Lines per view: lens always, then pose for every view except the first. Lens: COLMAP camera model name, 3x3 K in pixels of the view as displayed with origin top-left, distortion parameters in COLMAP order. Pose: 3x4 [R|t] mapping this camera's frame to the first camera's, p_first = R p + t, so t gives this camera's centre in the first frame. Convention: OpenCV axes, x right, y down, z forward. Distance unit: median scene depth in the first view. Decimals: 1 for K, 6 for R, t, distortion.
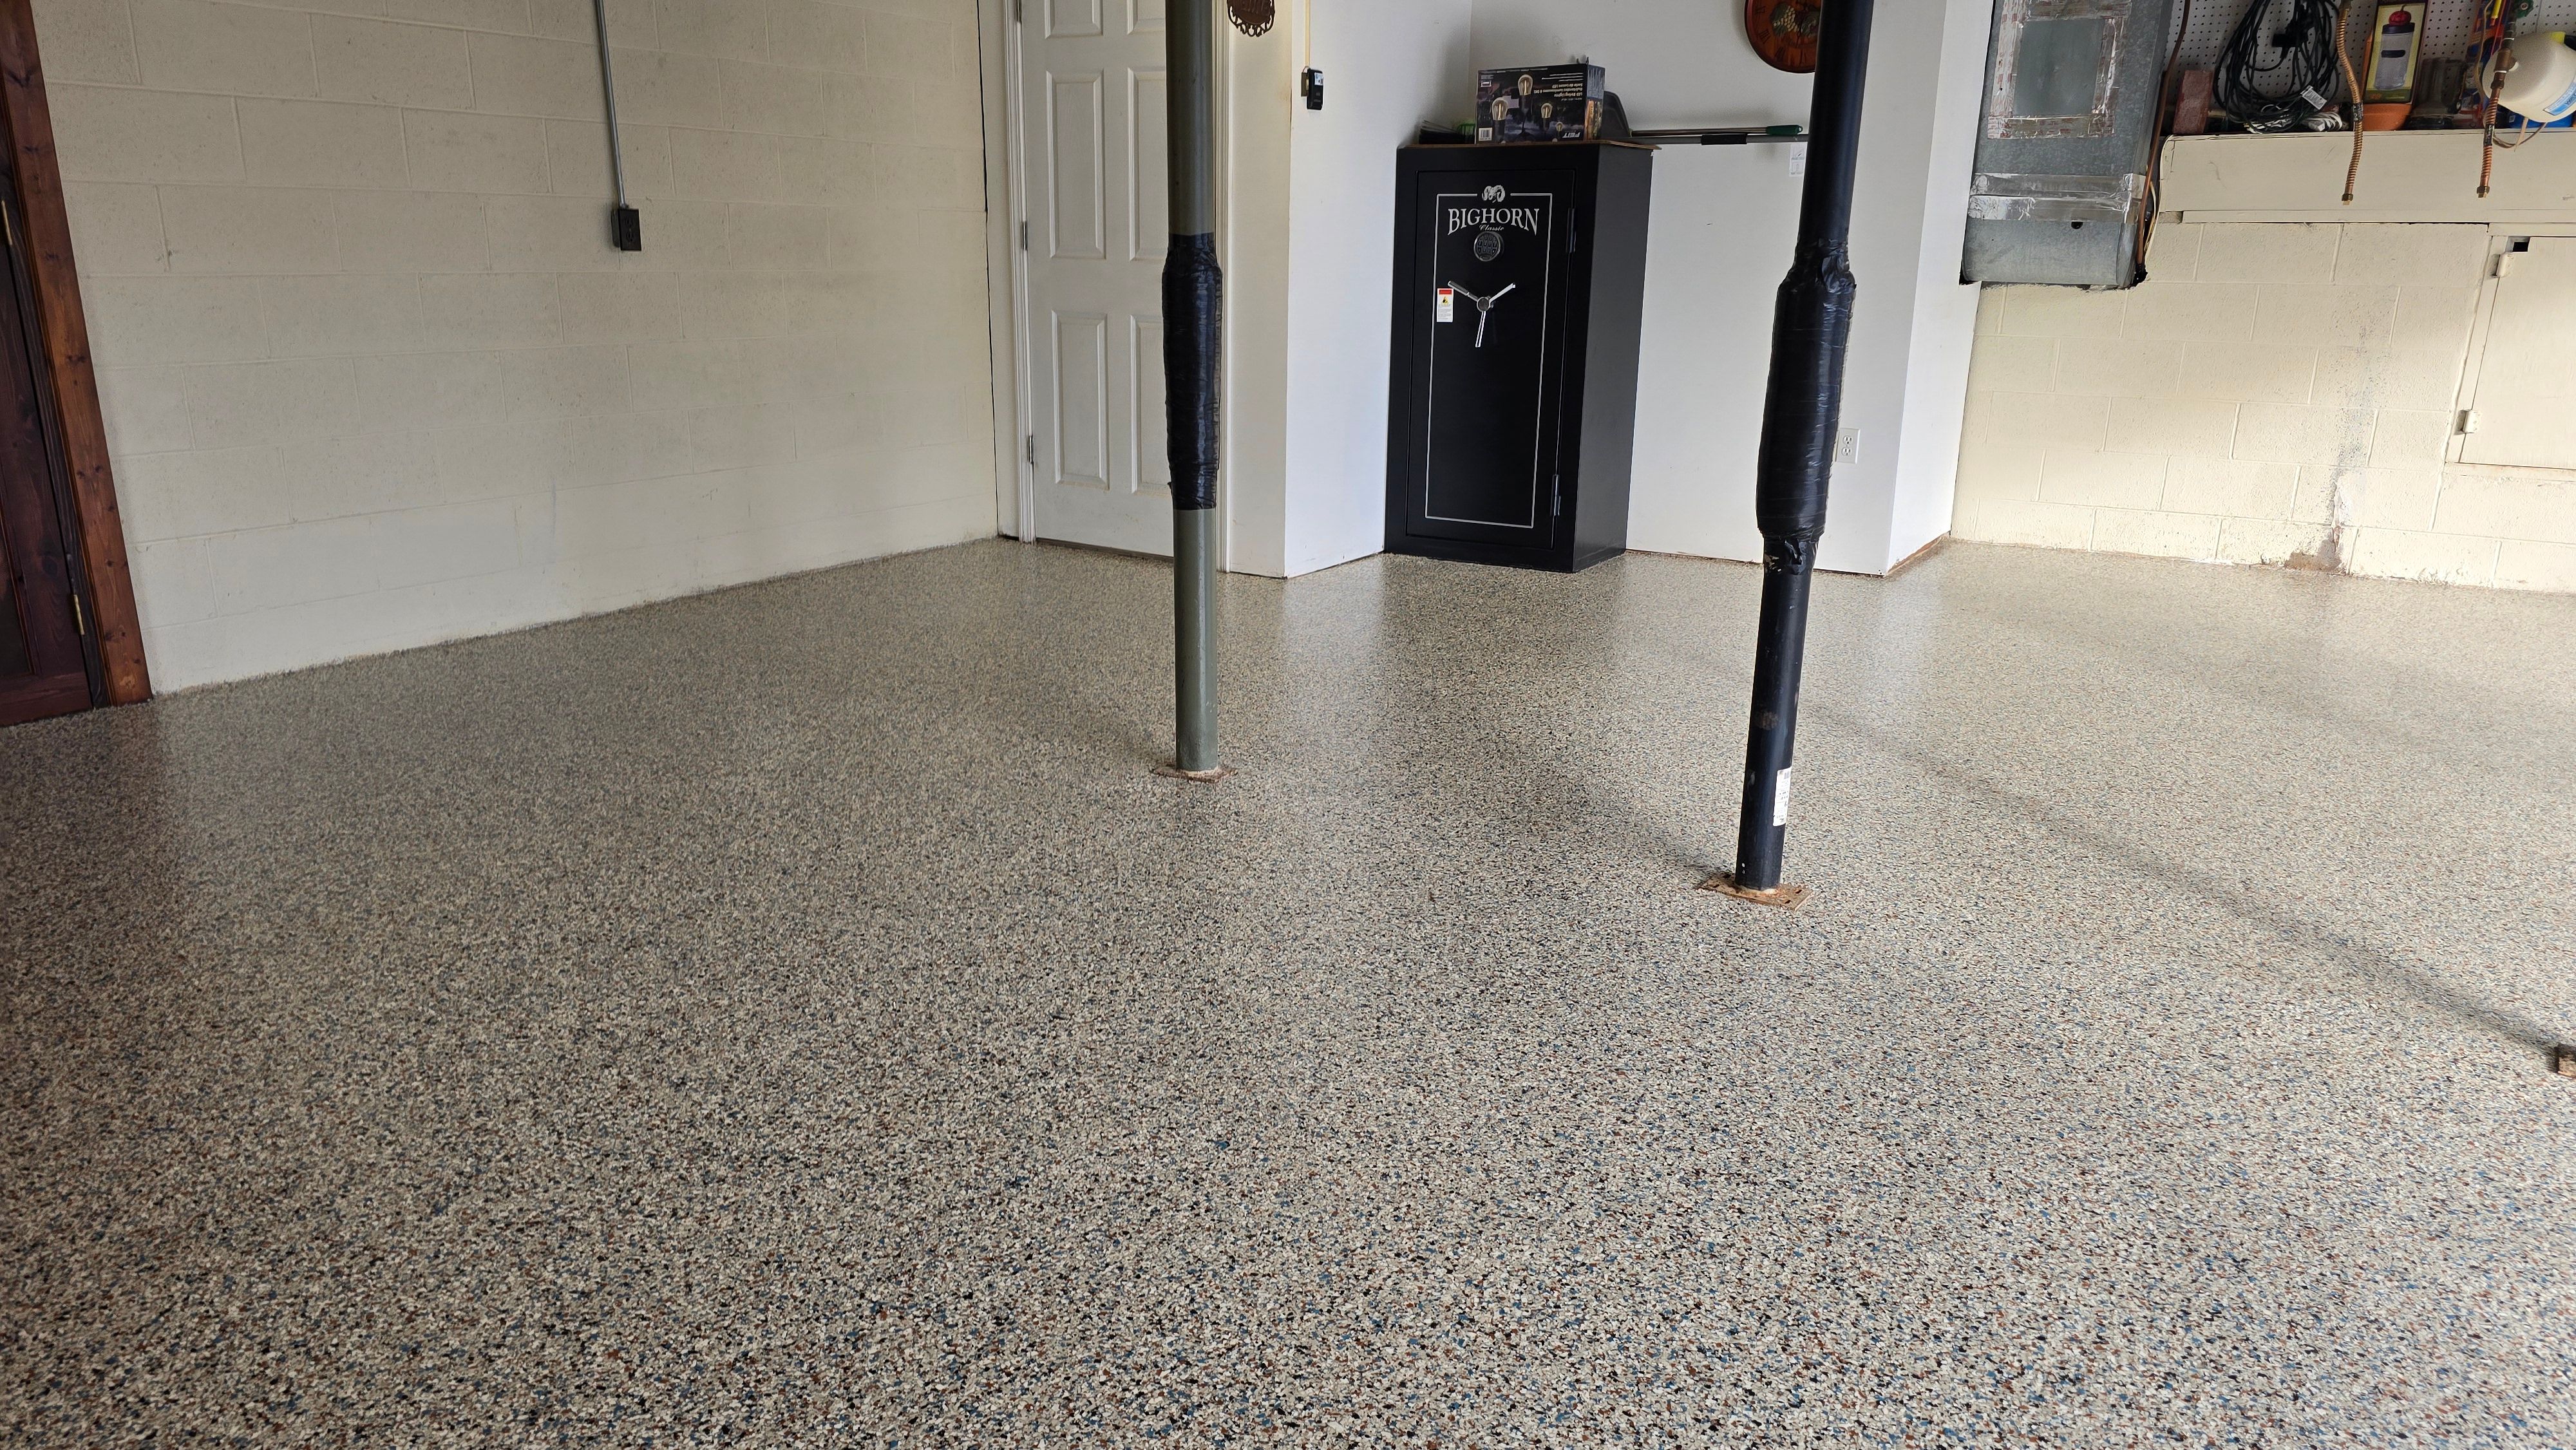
lens RADIAL K [[1721.3, 0, 1276.2], [0, 1721.3, 735.7], [0, 0, 1]] dist [0.070729, -0.068823]
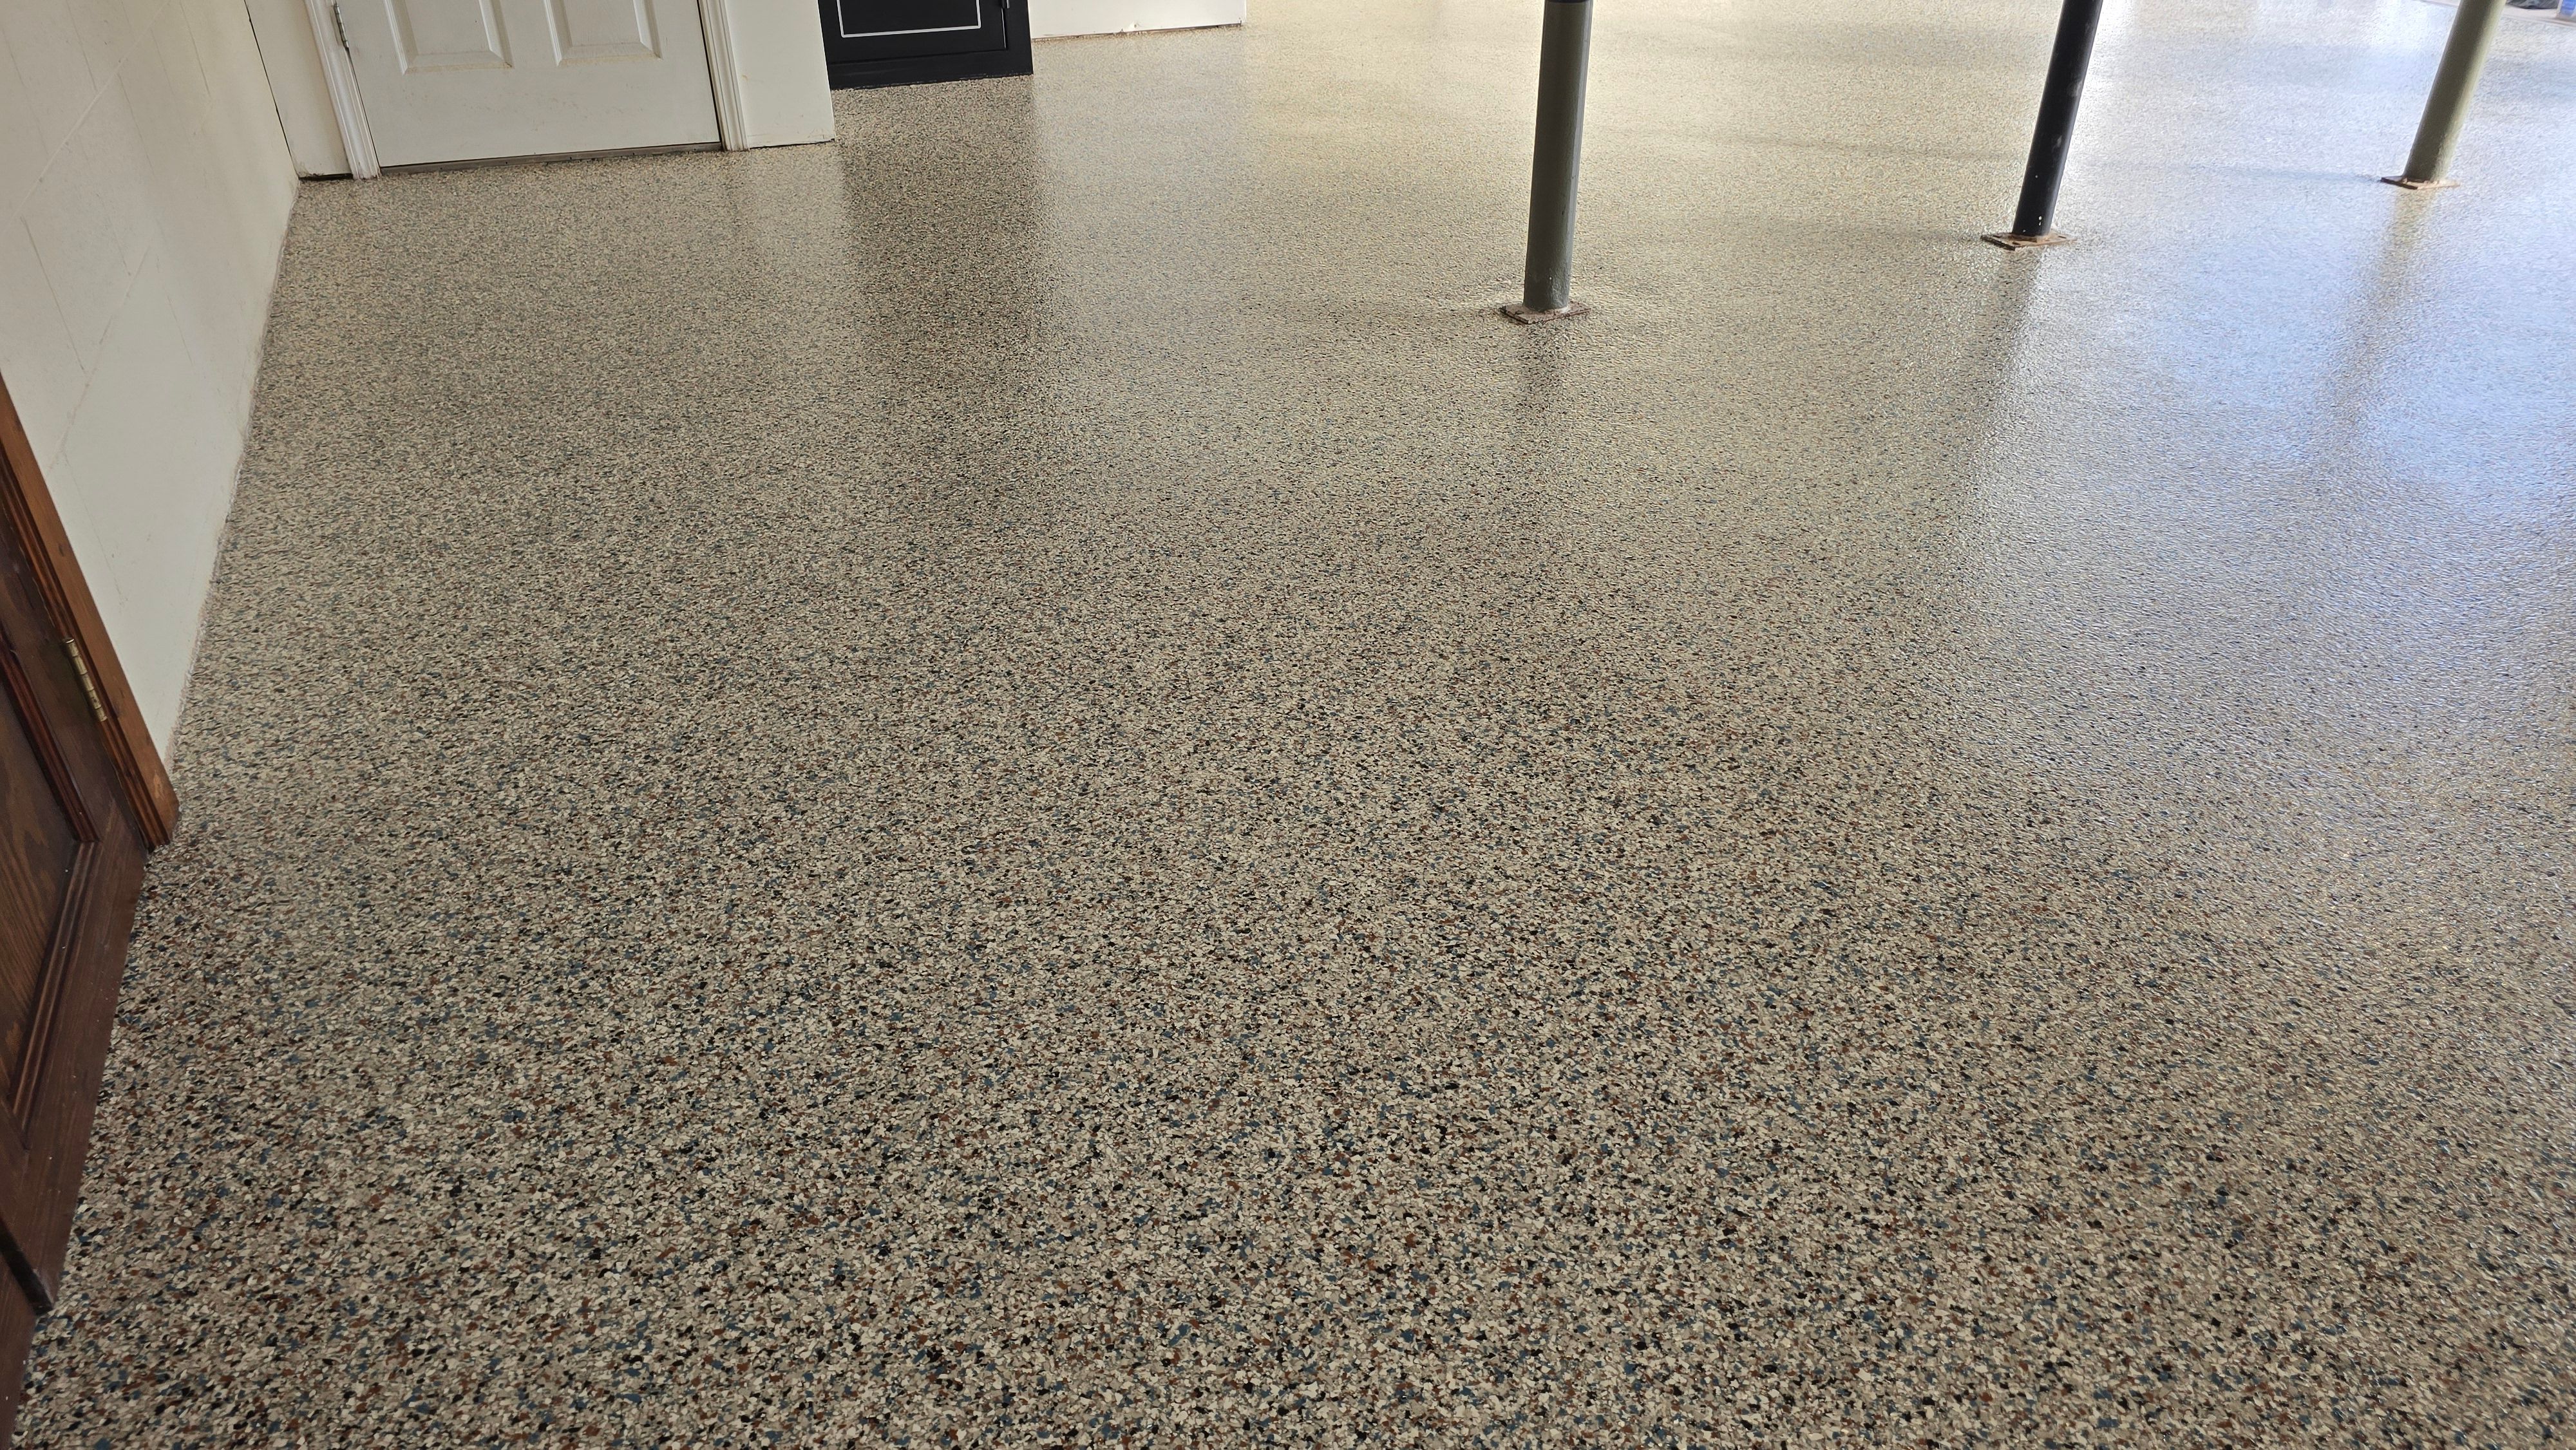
lens RADIAL K [[1721.3, 0, 1287.8], [0, 1721.3, 742.0], [0, 0, 1]] dist [0.070729, -0.068823]
pose [[0.561807, -0.444760, 0.697539, -0.557923], [0.233691, 0.894165, 0.381914, -0.101481], [-0.793575, -0.051553, 0.606284, 0.337433]]
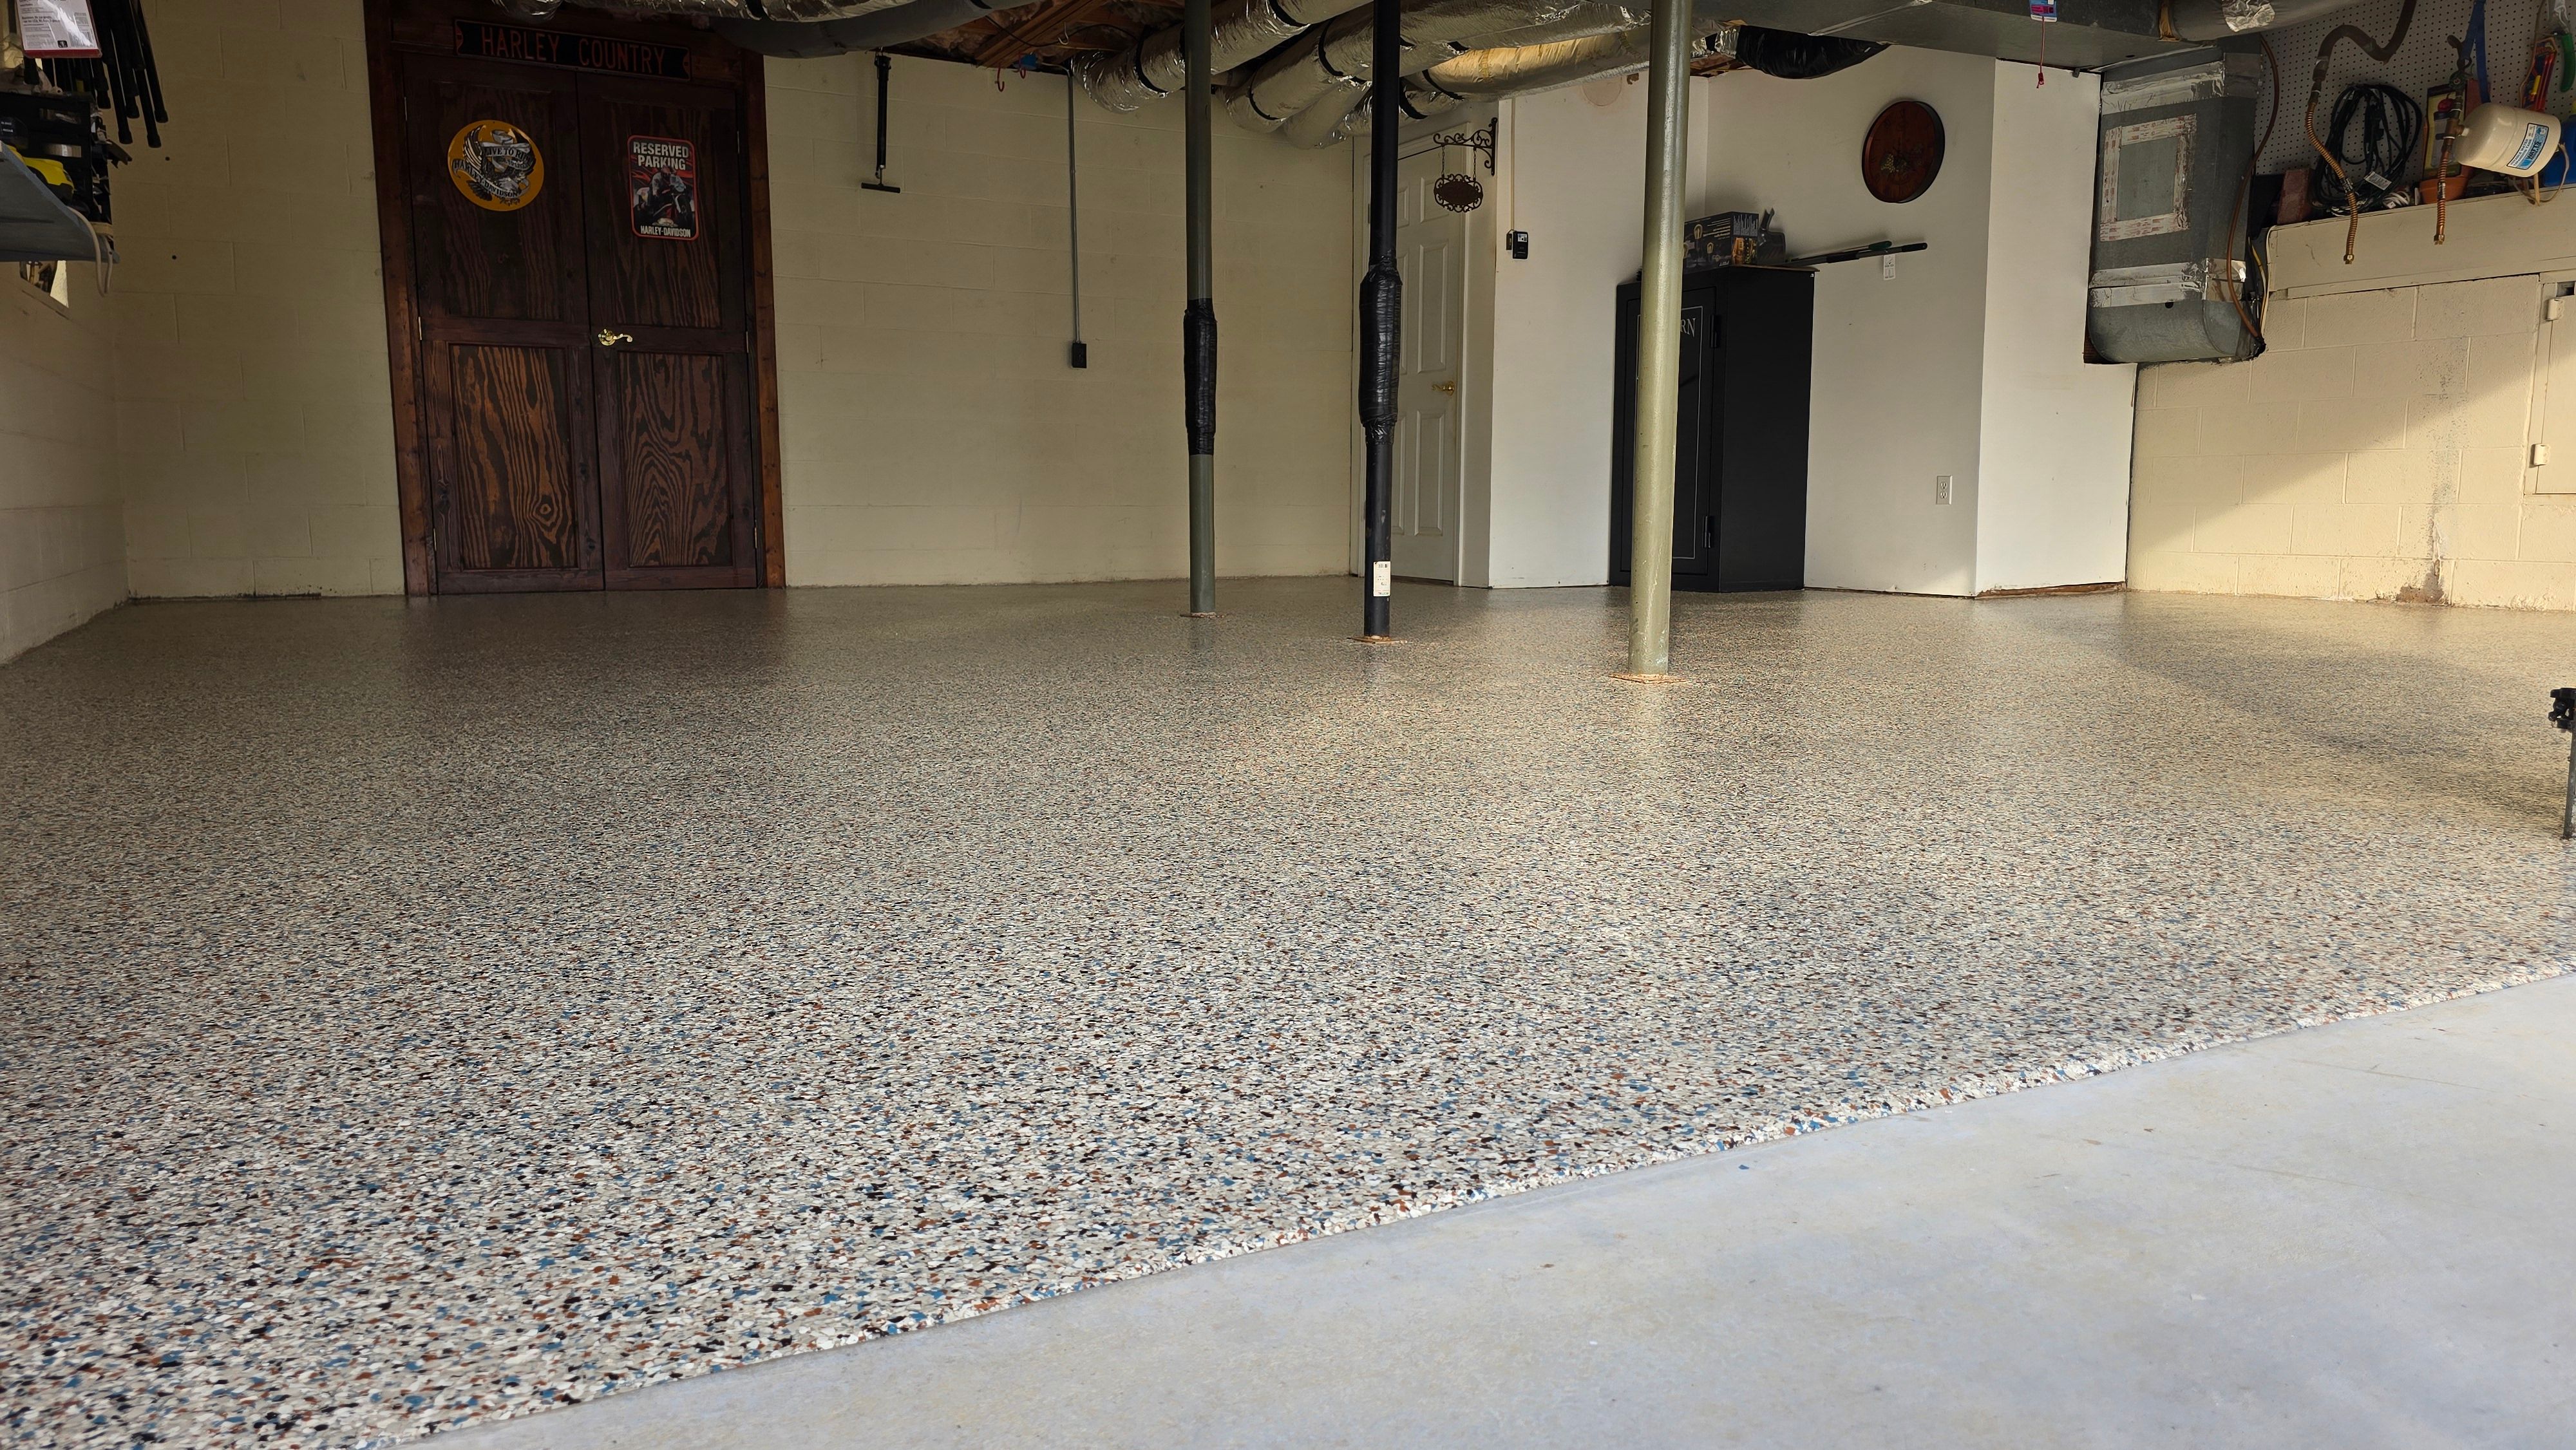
lens RADIAL K [[1721.3, 0, 1271.0], [0, 1721.3, 722.2], [0, 0, 1]] dist [0.070729, -0.068823]
pose [[0.873064, 0.050538, -0.484979, 0.523020], [-0.122826, 0.985336, -0.118435, 0.198155], [0.471882, 0.162970, 0.866469, -0.255460]]
